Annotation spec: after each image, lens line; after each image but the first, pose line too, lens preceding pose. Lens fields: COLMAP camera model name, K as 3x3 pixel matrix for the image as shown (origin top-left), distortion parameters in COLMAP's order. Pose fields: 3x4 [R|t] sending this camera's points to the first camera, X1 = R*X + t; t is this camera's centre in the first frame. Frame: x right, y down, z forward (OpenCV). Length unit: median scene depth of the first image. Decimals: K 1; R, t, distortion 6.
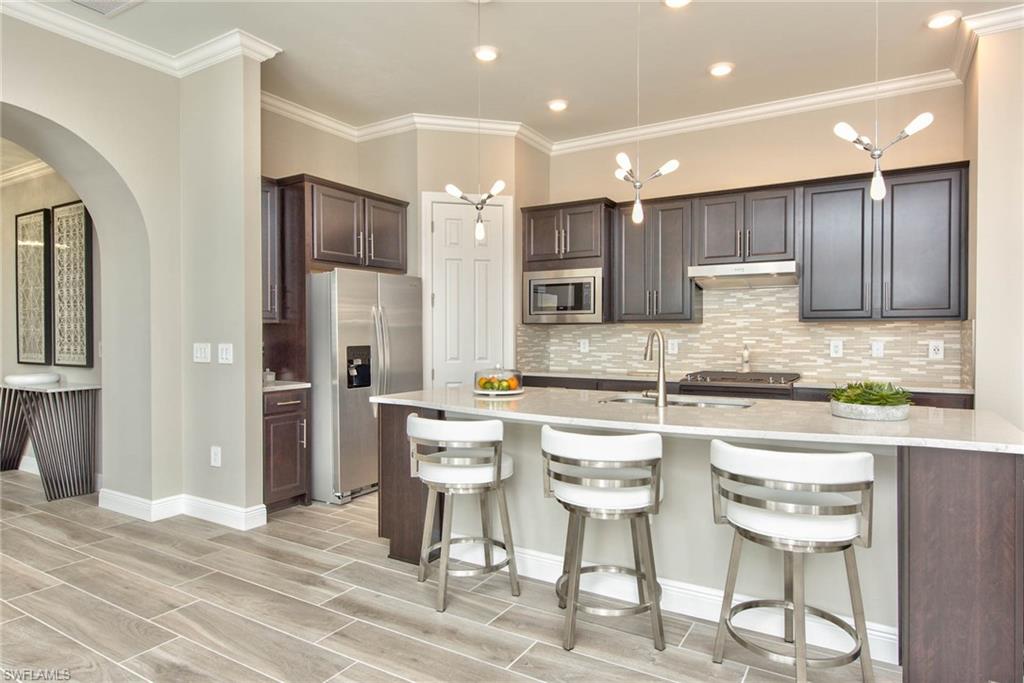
lens RADIAL K [[597.1, 0, 512.7], [0, 597.1, 342.6], [0, 0, 1]] dist [-0.003296, -0.000371]
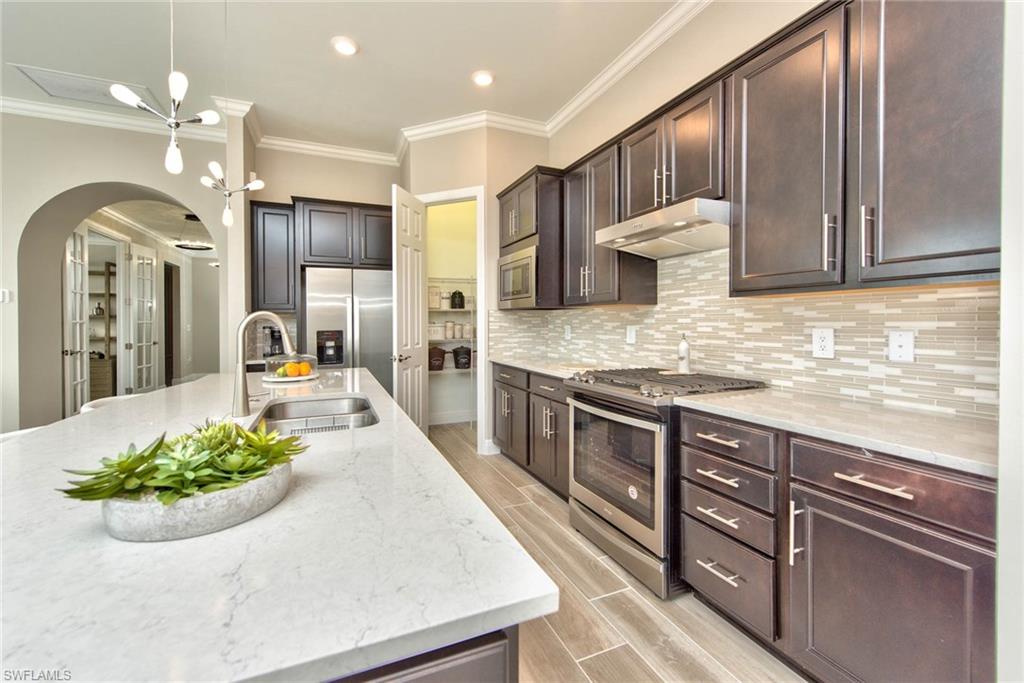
lens RADIAL K [[436.8, 0, 508.1], [0, 436.8, 324.7], [0, 0, 1]] dist [-0.000608, 0.000055]
pose [[0.804404, 0.000555, -0.594082, 0.527877], [-0.003592, 0.999986, -0.003930, -0.004061], [0.594072, 0.005295, 0.804395, 0.473236]]
